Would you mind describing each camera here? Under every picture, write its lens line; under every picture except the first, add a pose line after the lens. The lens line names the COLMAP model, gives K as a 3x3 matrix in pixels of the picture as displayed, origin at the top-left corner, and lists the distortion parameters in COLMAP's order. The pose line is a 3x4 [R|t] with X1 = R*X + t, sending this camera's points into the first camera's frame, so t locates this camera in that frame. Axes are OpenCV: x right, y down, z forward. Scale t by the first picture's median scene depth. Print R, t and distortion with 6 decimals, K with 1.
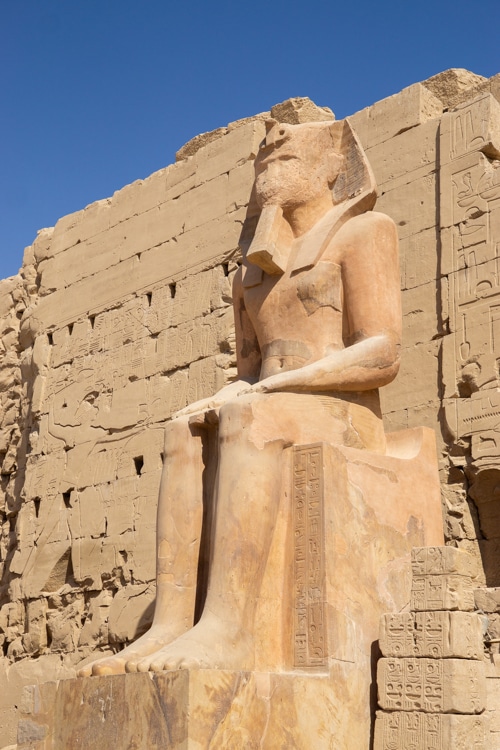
lens RADIAL K [[1028.1, 0, 250.4], [0, 1028.1, 376.0], [0, 0, 1]] dist [0.055003, 0.000000]
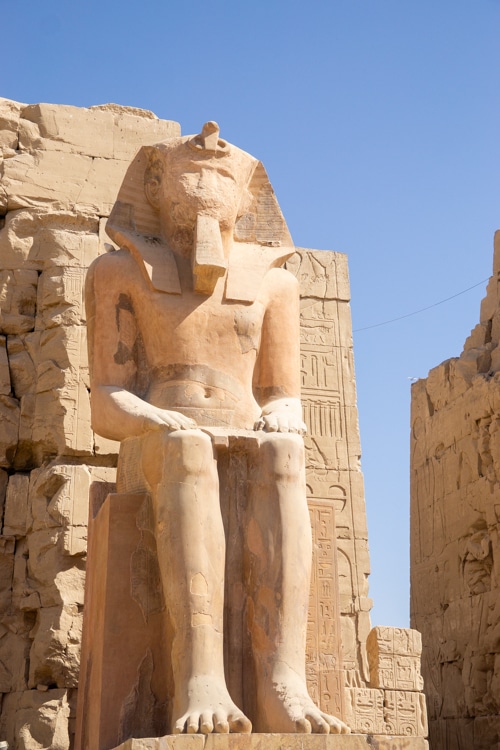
lens RADIAL K [[1157.6, 0, 250.1], [0, 1157.6, 374.1], [0, 0, 1]] dist [0.146930, 0.000000]
pose [[0.551589, 0.299279, 0.778576, -0.747668], [-0.265825, 0.947817, -0.176008, 0.141151], [-0.790624, -0.109881, 0.602362, 0.362038]]
